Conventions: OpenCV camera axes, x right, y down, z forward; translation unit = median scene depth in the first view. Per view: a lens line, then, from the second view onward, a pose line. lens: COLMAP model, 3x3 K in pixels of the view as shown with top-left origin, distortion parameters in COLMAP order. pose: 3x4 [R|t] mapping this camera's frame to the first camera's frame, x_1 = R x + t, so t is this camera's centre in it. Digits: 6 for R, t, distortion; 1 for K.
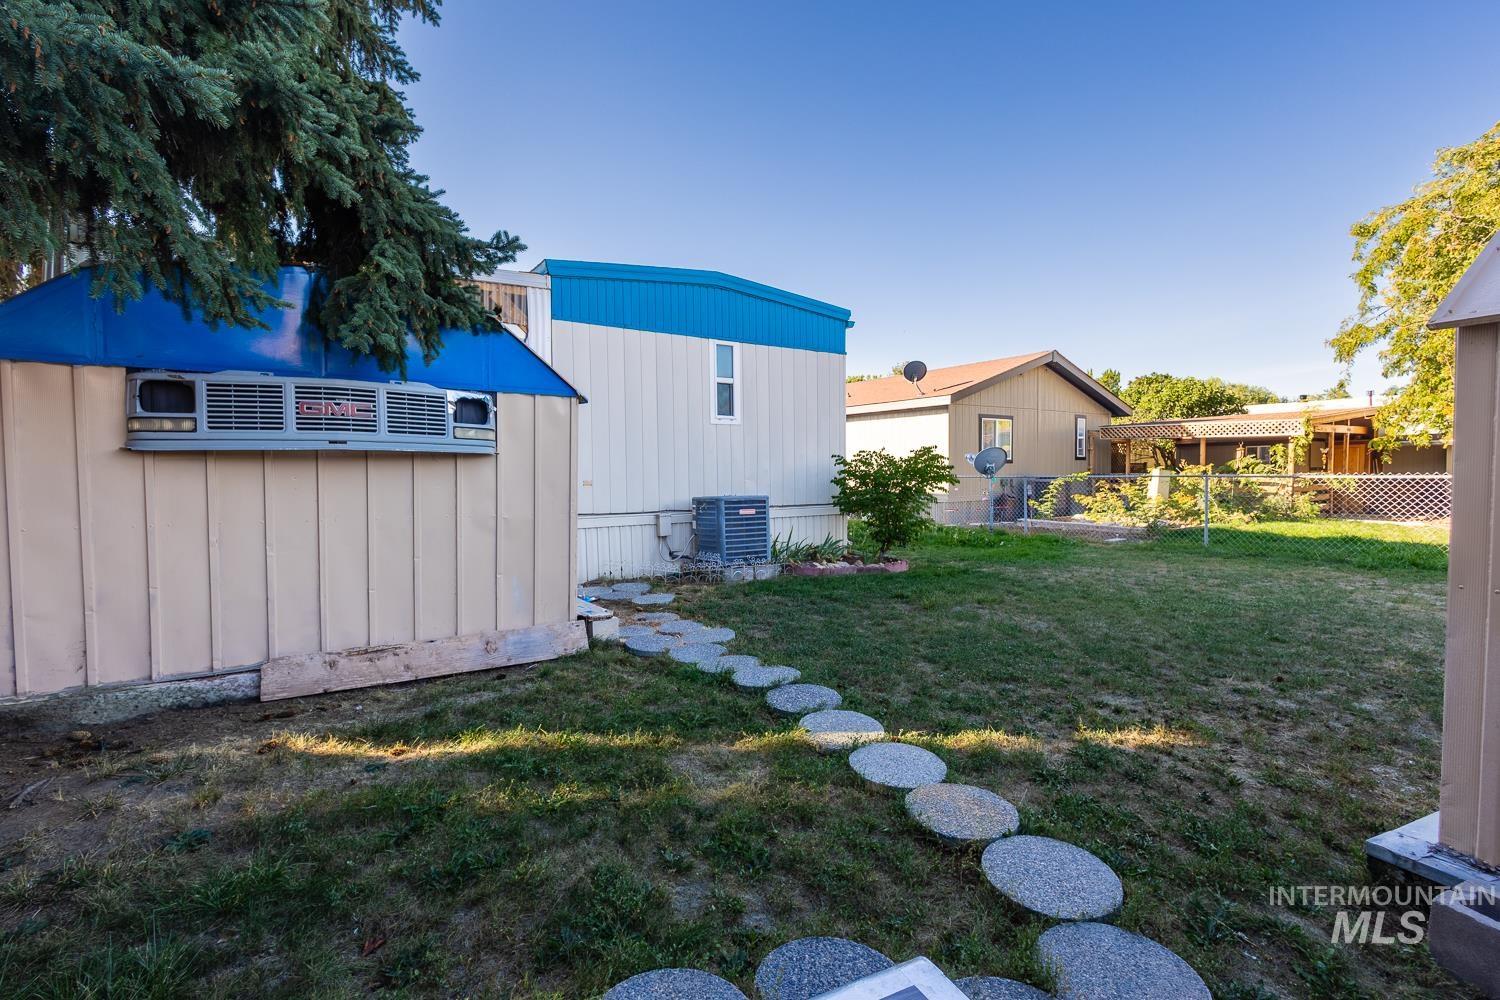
lens RADIAL K [[688.3, 0, 750.0], [0, 688.3, 500.0], [0, 0, 1]] dist [0.003576, -0.000822]
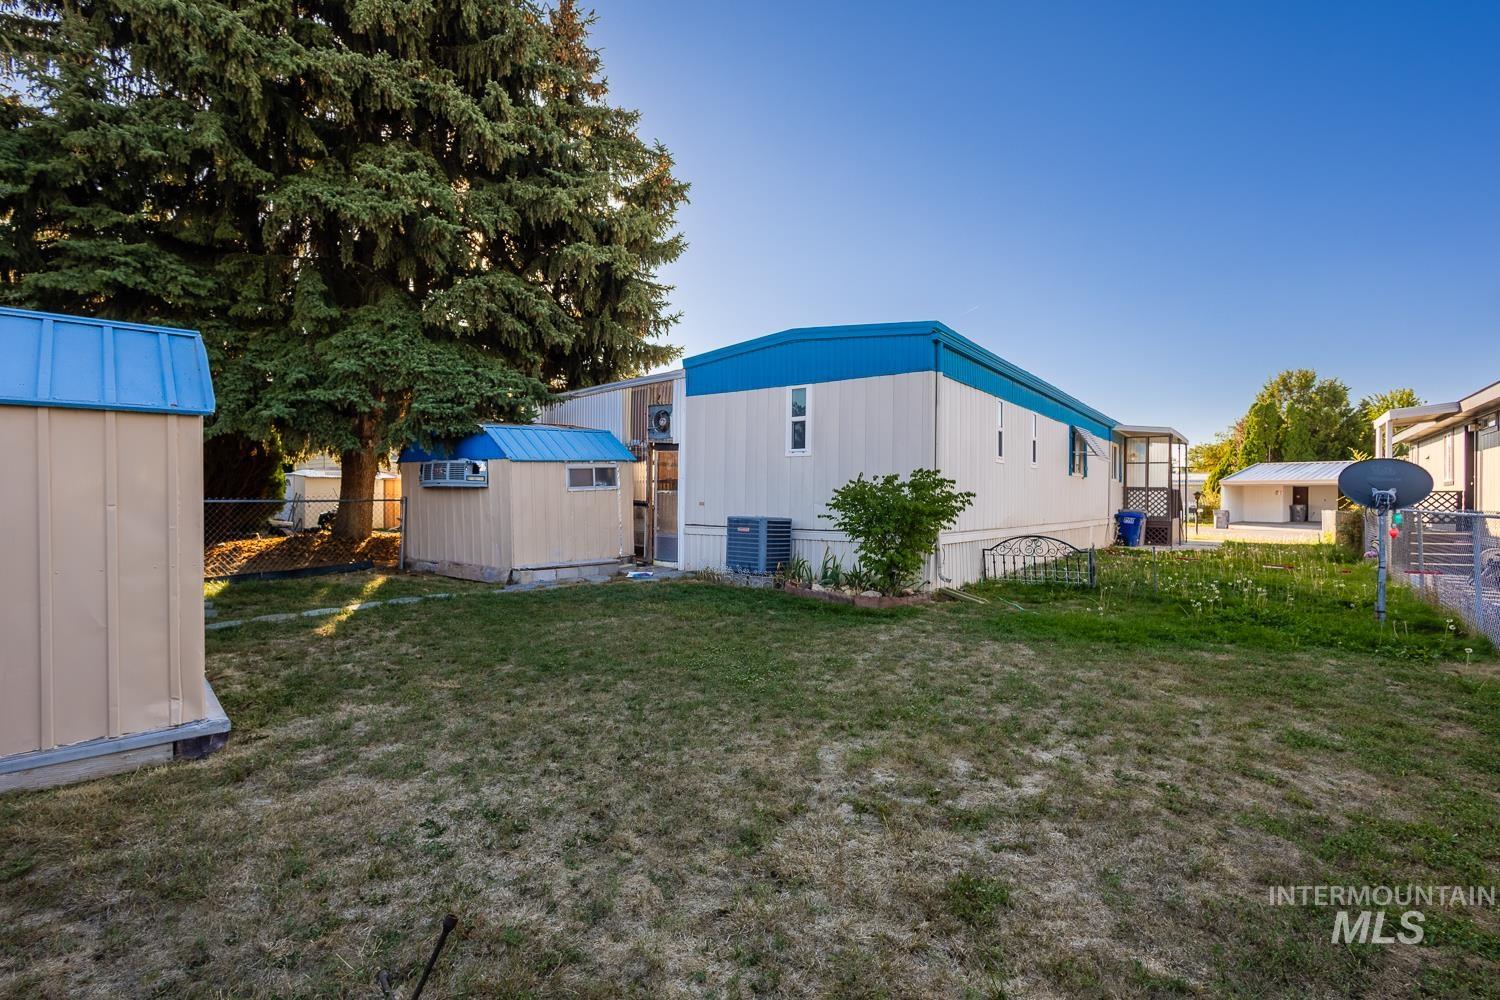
lens RADIAL K [[688.3, 0, 750.0], [0, 688.3, 500.0], [0, 0, 1]] dist [0.003576, -0.000822]
pose [[0.337399, 0.017601, -0.941197, 1.069874], [-0.046396, 0.998921, 0.002049, -0.035721], [0.940218, 0.042976, 0.337852, 0.549079]]
